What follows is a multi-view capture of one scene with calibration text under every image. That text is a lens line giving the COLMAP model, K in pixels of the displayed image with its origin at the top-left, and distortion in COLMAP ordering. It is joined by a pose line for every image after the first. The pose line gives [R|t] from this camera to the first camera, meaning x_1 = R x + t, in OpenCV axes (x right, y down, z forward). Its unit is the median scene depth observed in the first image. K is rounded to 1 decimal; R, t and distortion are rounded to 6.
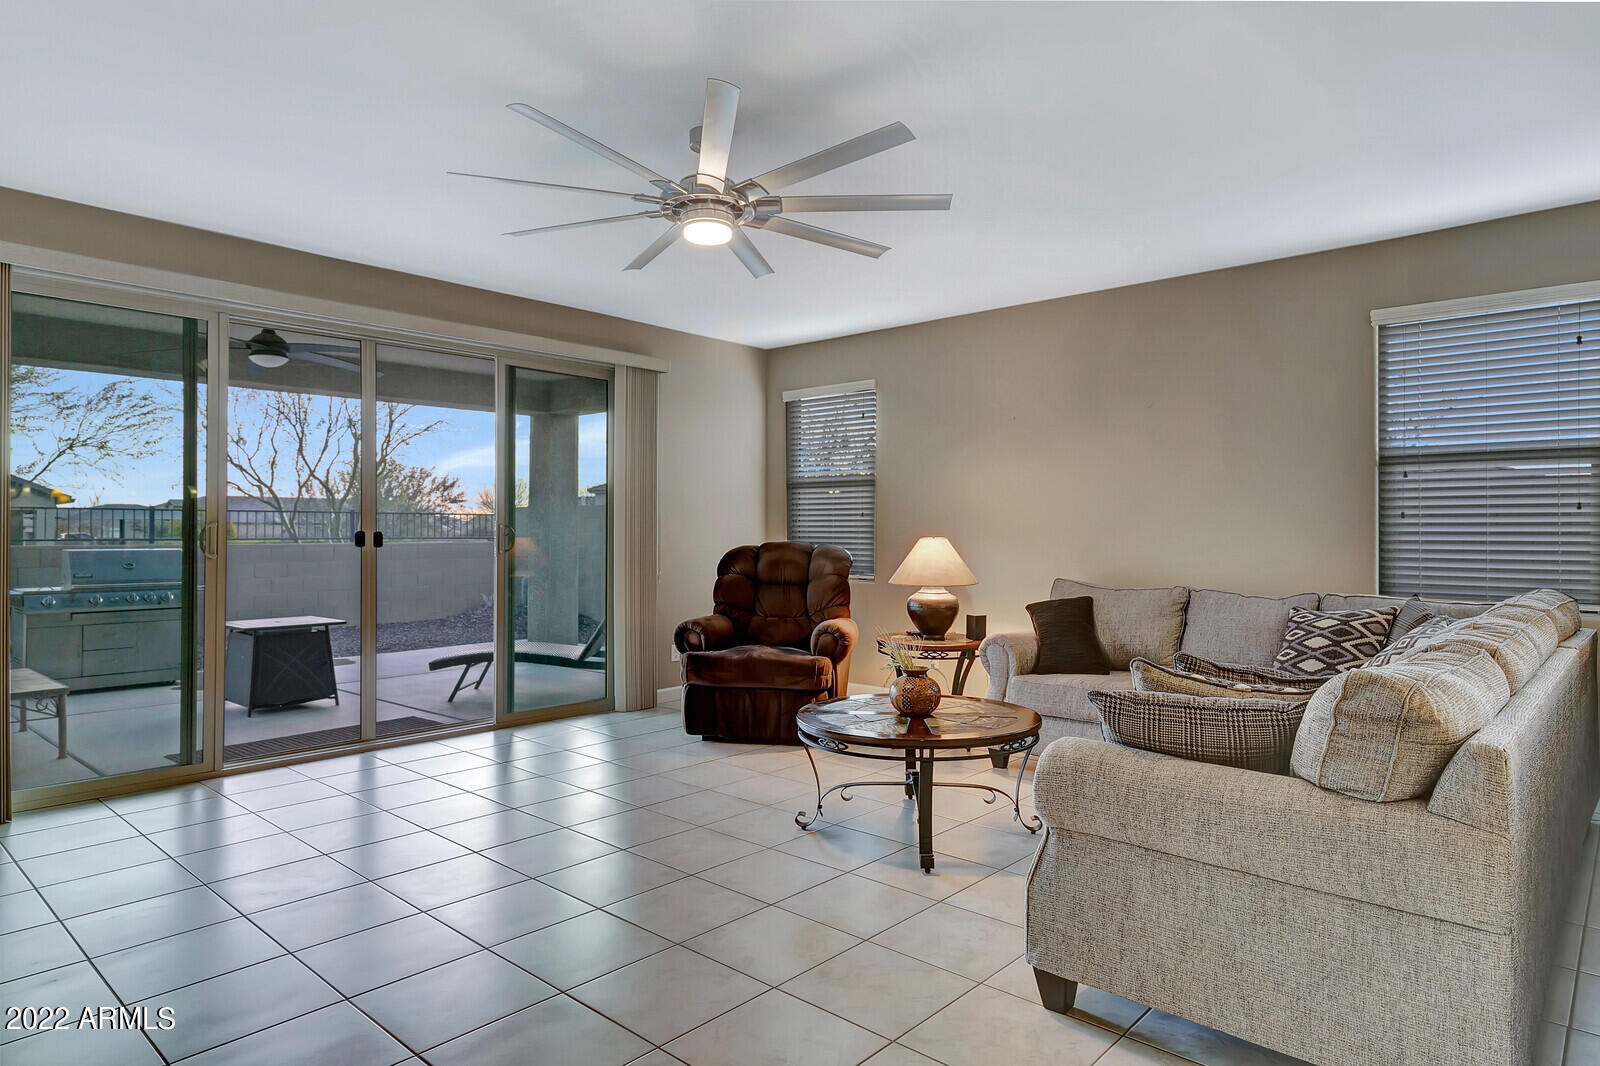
lens RADIAL K [[923.1, 0, 800.0], [0, 923.1, 533.0], [0, 0, 1]] dist [-0.002686, -0.000187]
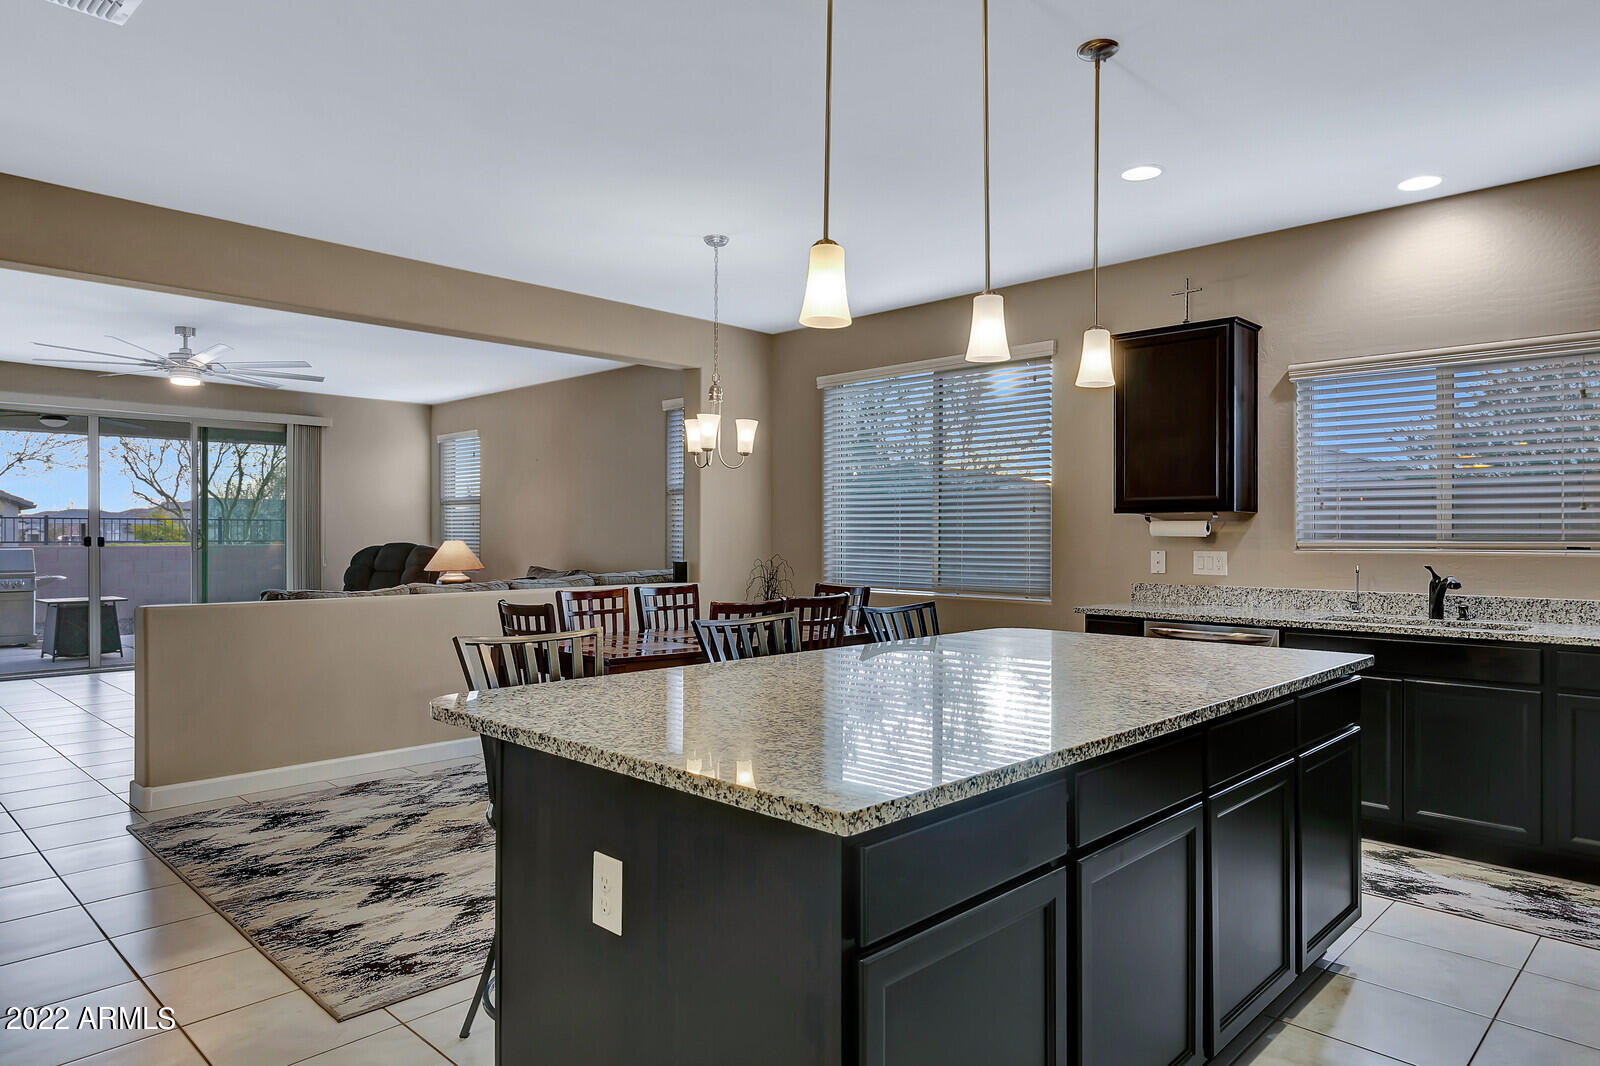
lens RADIAL K [[999.7, 0, 800.0], [0, 999.7, 533.0], [0, 0, 1]] dist [-0.021876, -0.000678]
pose [[0.999496, -0.002880, -0.031612, 0.650628], [0.002797, 0.999992, -0.002687, -0.000032], [0.031619, 0.002597, 0.999497, -0.547916]]
